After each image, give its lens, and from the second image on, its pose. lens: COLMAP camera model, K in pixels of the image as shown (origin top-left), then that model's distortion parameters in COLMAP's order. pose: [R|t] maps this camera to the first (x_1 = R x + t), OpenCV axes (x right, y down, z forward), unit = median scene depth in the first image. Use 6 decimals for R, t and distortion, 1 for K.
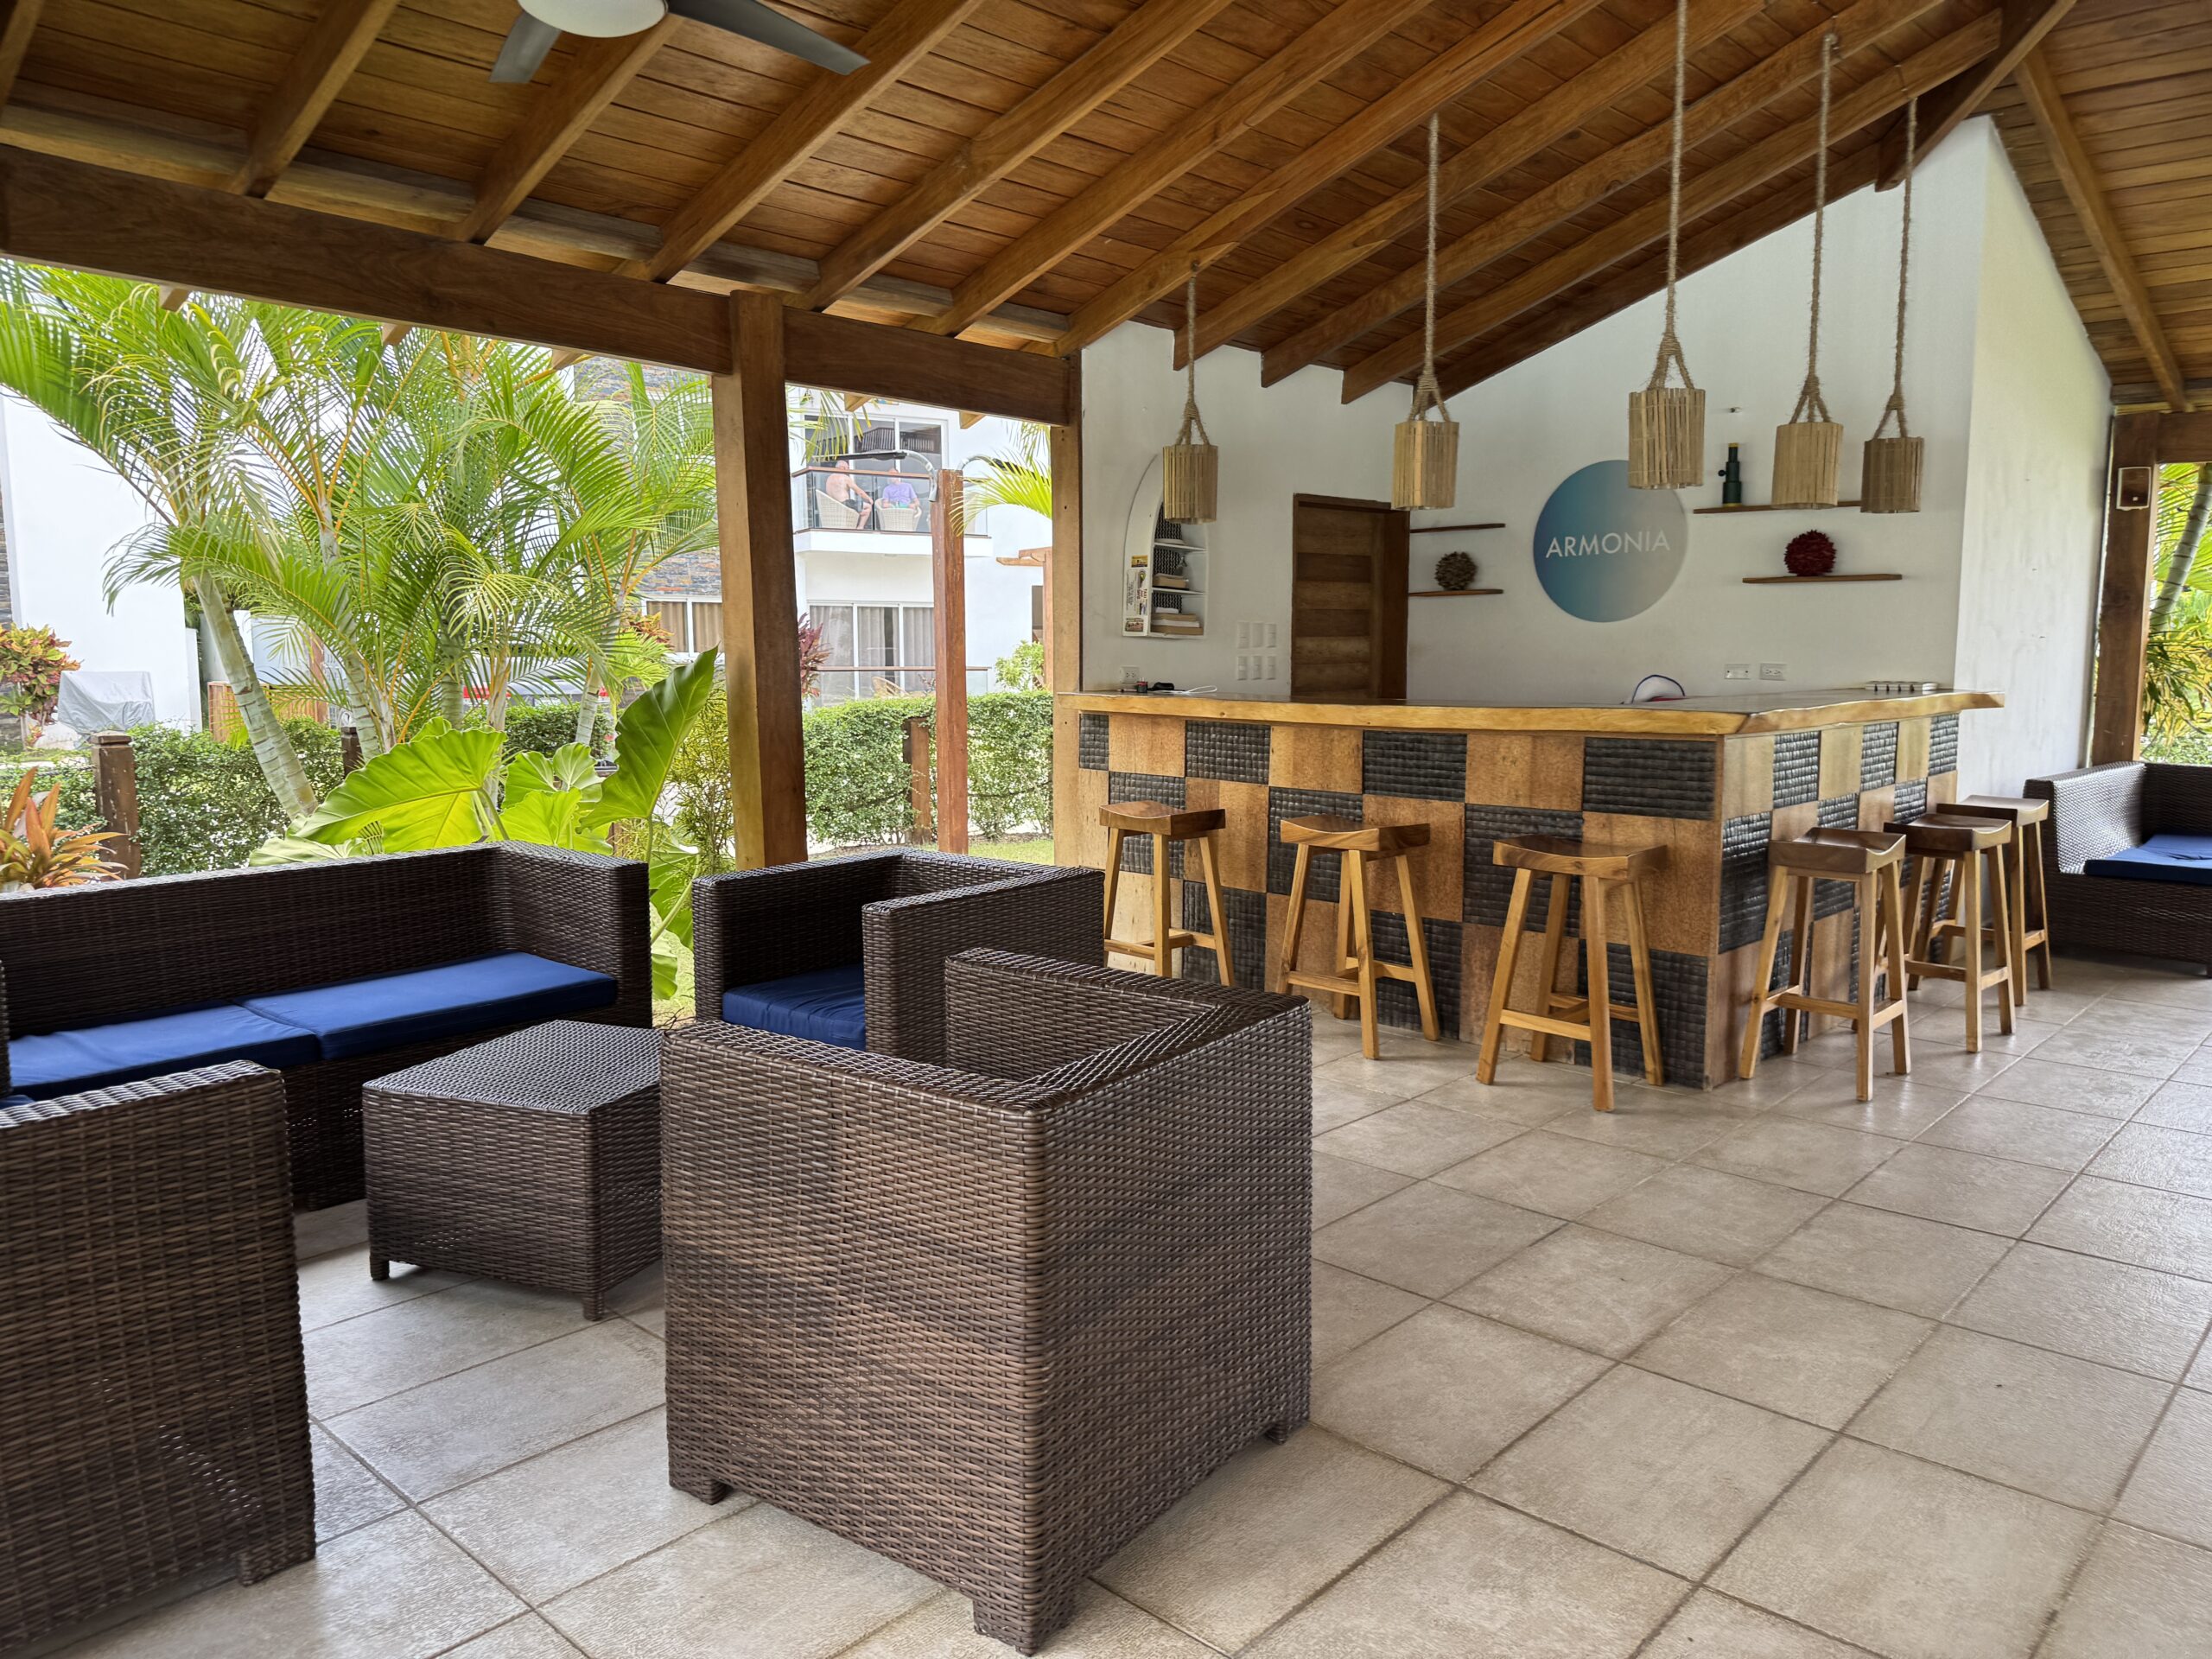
lens RADIAL K [[1560.2, 0, 1083.1], [0, 1560.2, 829.2], [0, 0, 1]] dist [0.069611, -0.096242]
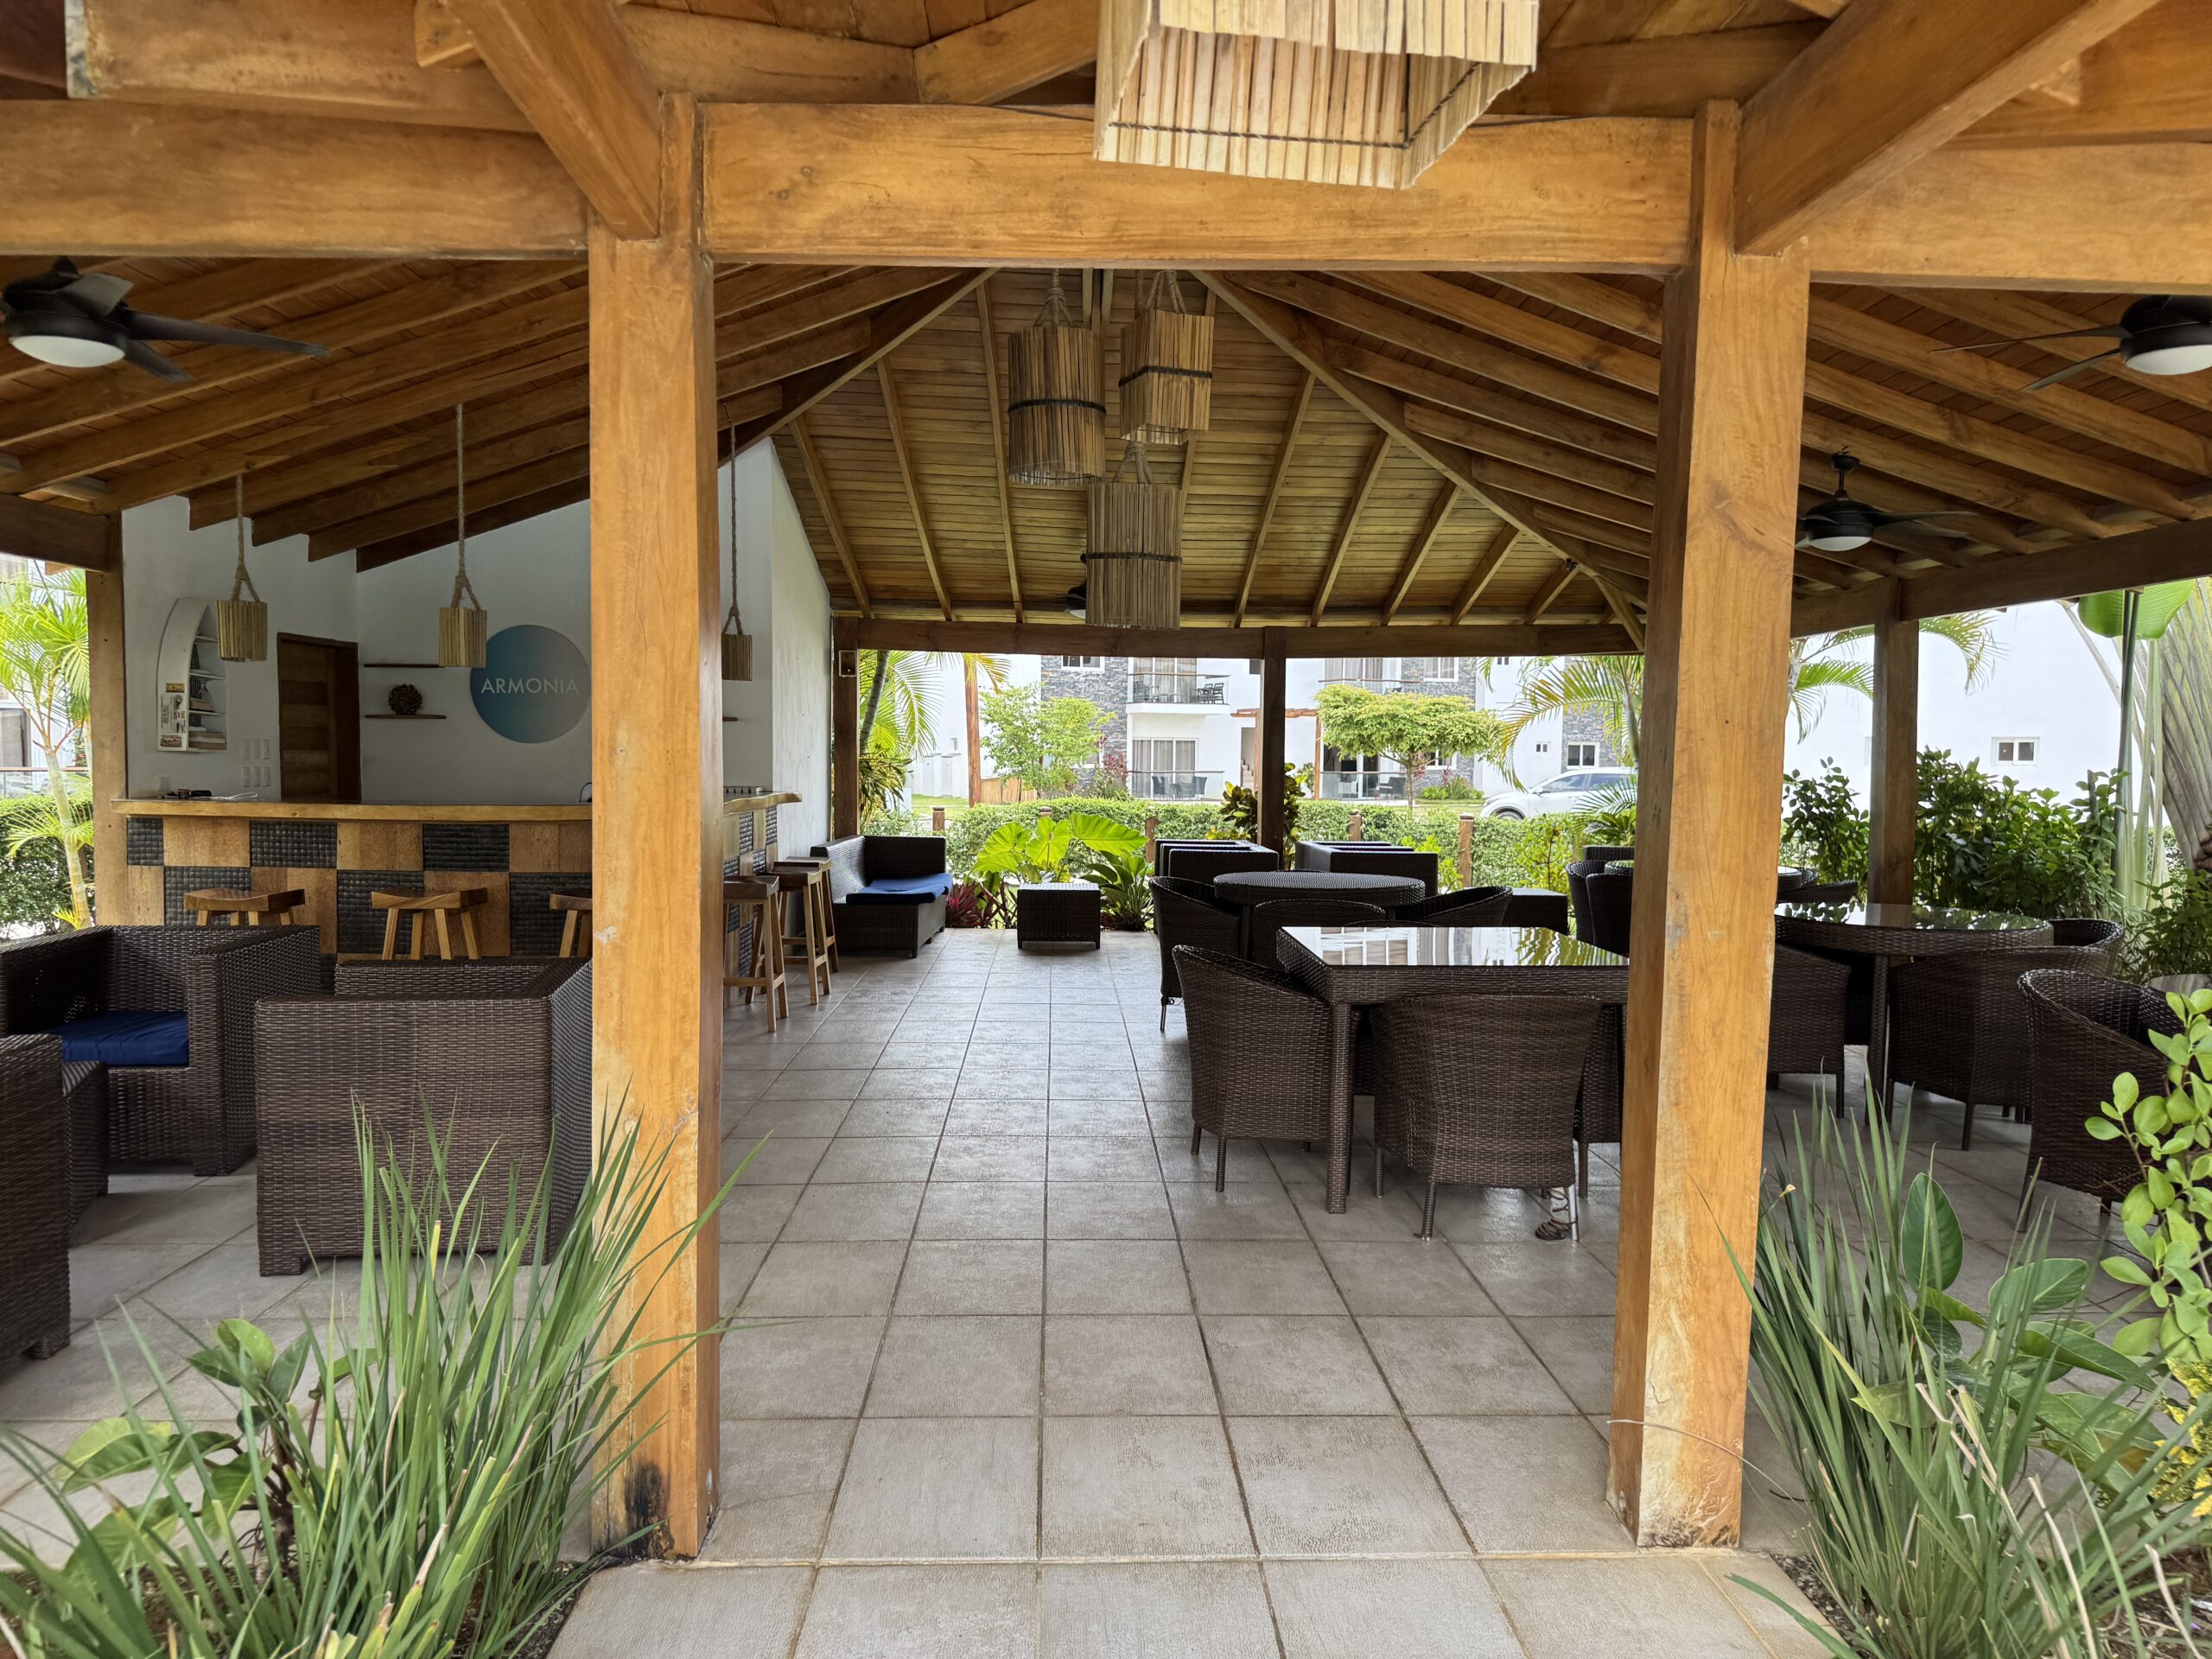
lens RADIAL K [[1547.7, 0, 1119.7], [0, 1547.7, 838.0], [0, 0, 1]] dist [0.070387, -0.086811]
pose [[0.700006, -0.032182, 0.713411, -0.387967], [0.073024, 0.996973, -0.026678, 0.031245], [-0.710394, 0.070771, 0.700237, -0.410566]]
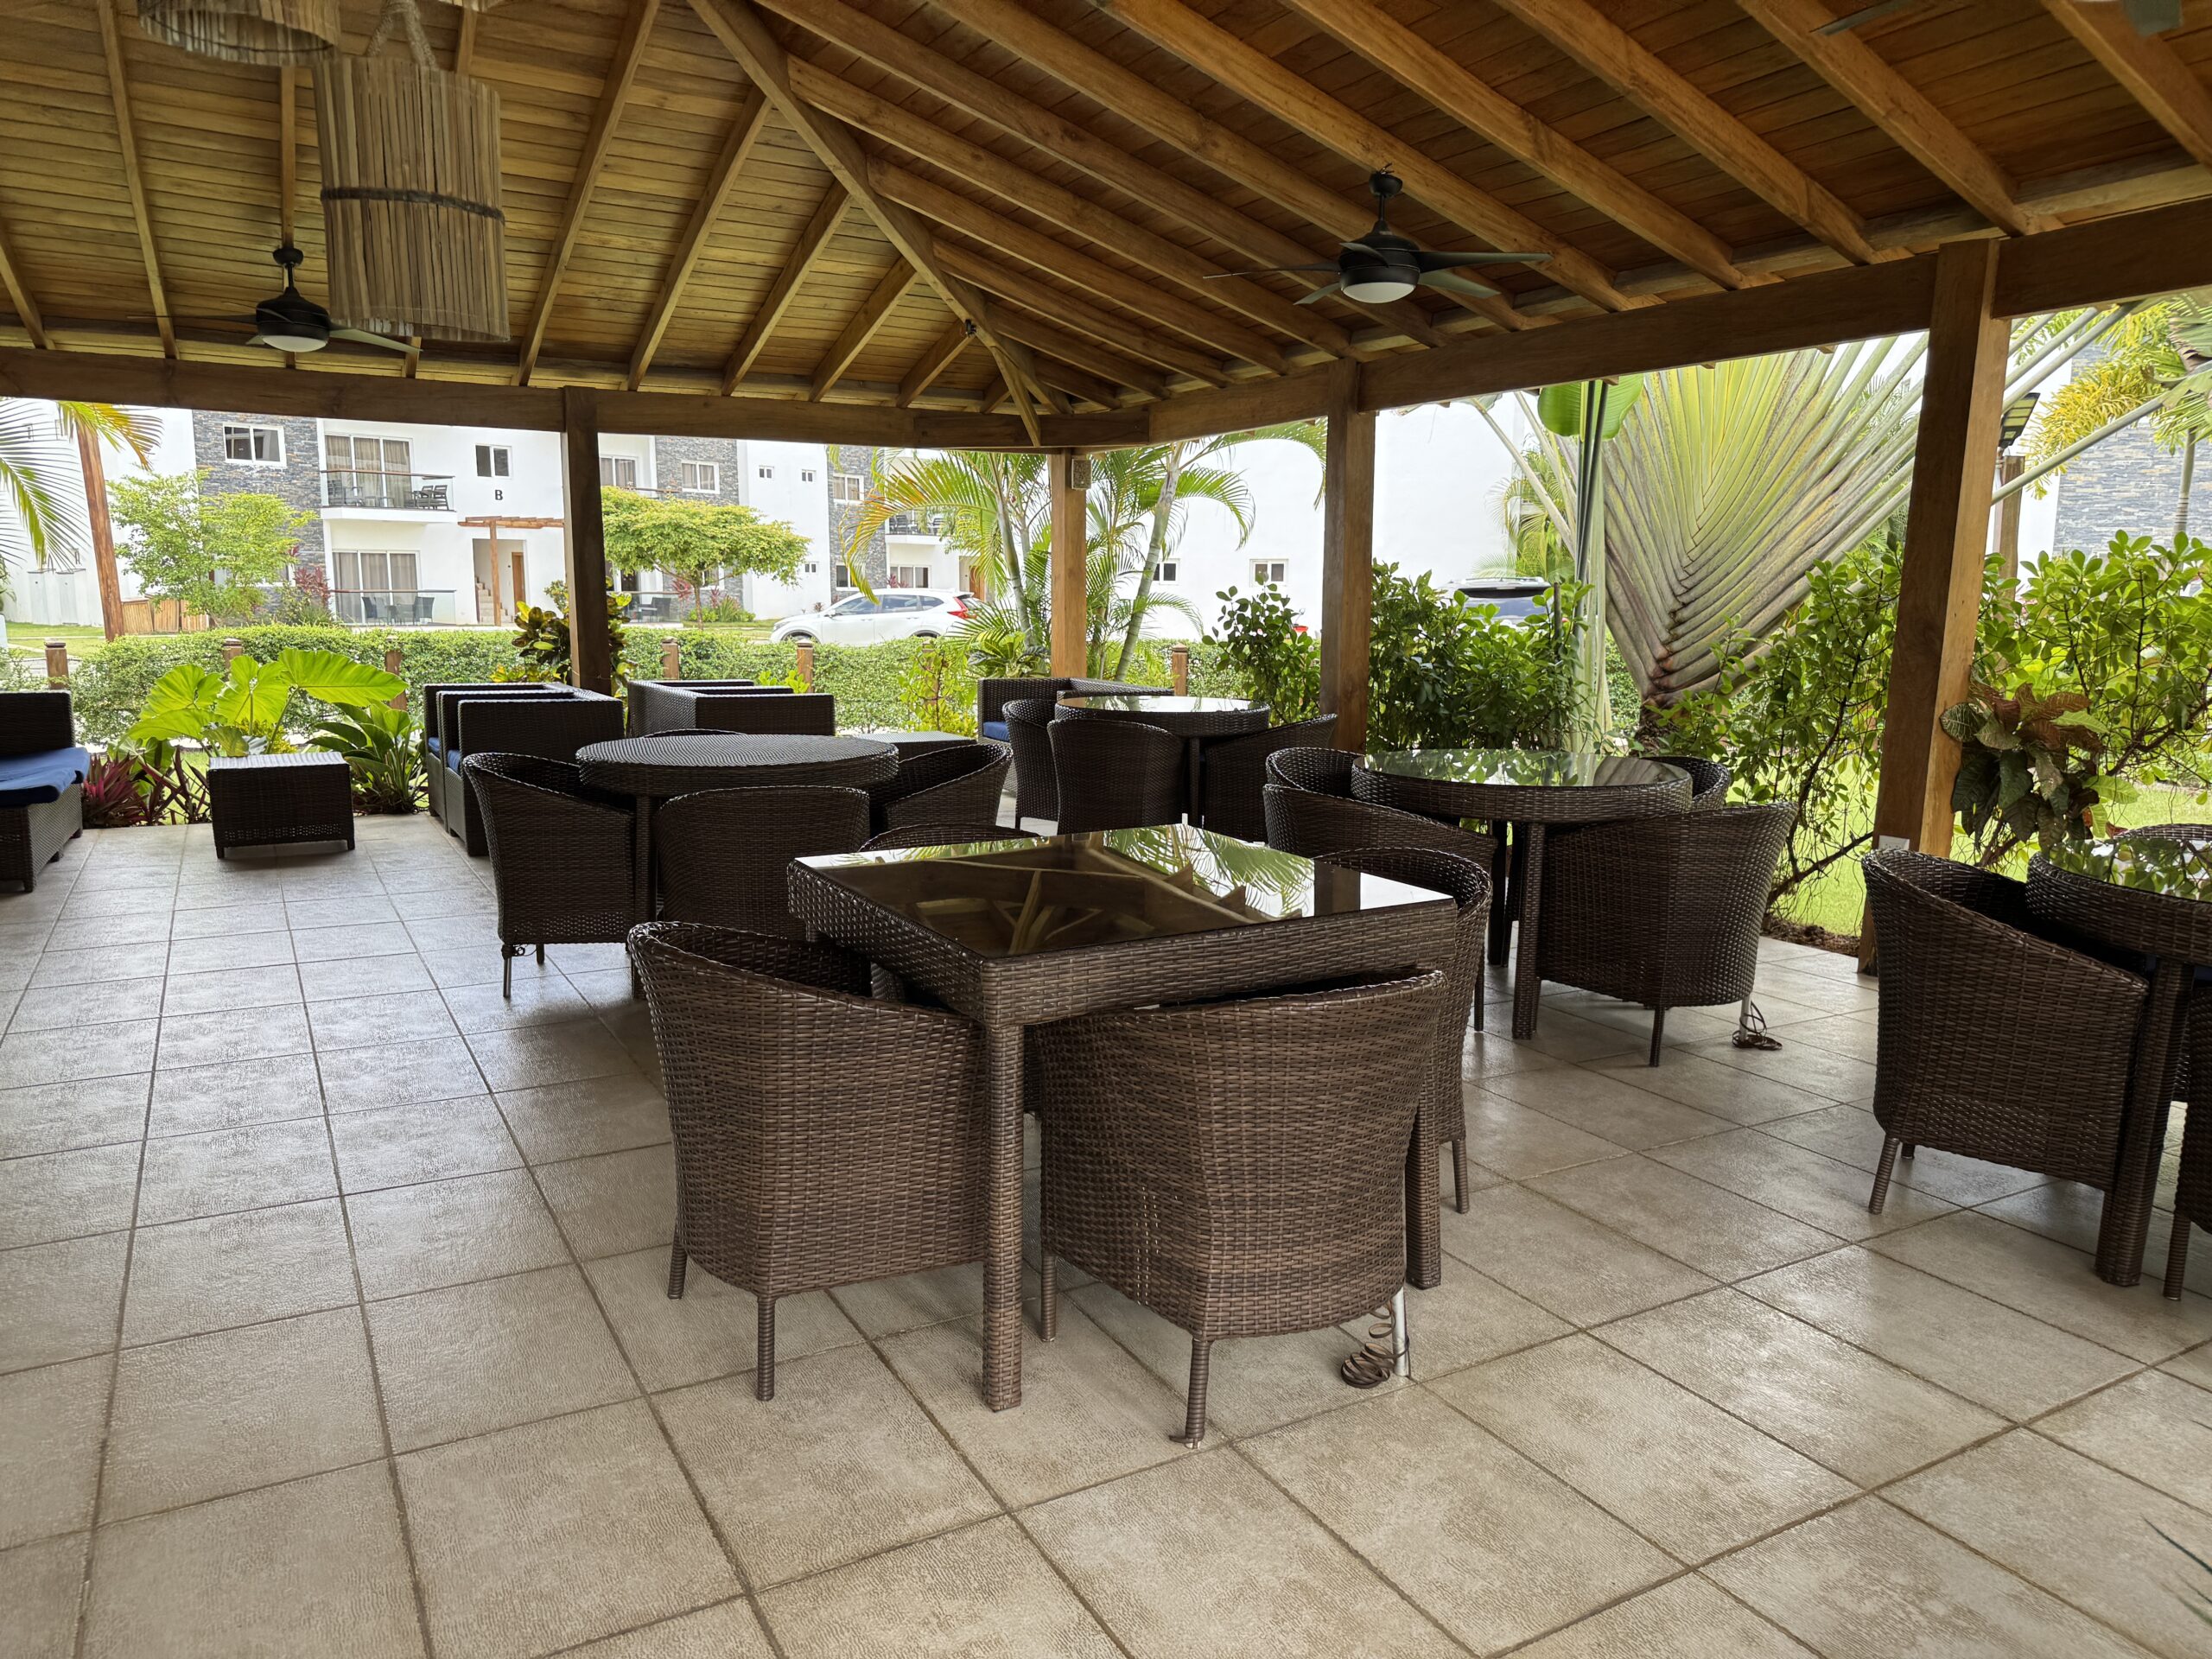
lens RADIAL K [[1547.7, 0, 1119.7], [0, 1547.7, 838.0], [0, 0, 1]] dist [0.070387, -0.086811]
pose [[0.297152, -0.153001, 0.942492, -0.070793], [0.101235, 0.986563, 0.128238, -0.002550], [-0.949448, 0.057307, 0.308648, -0.031242]]
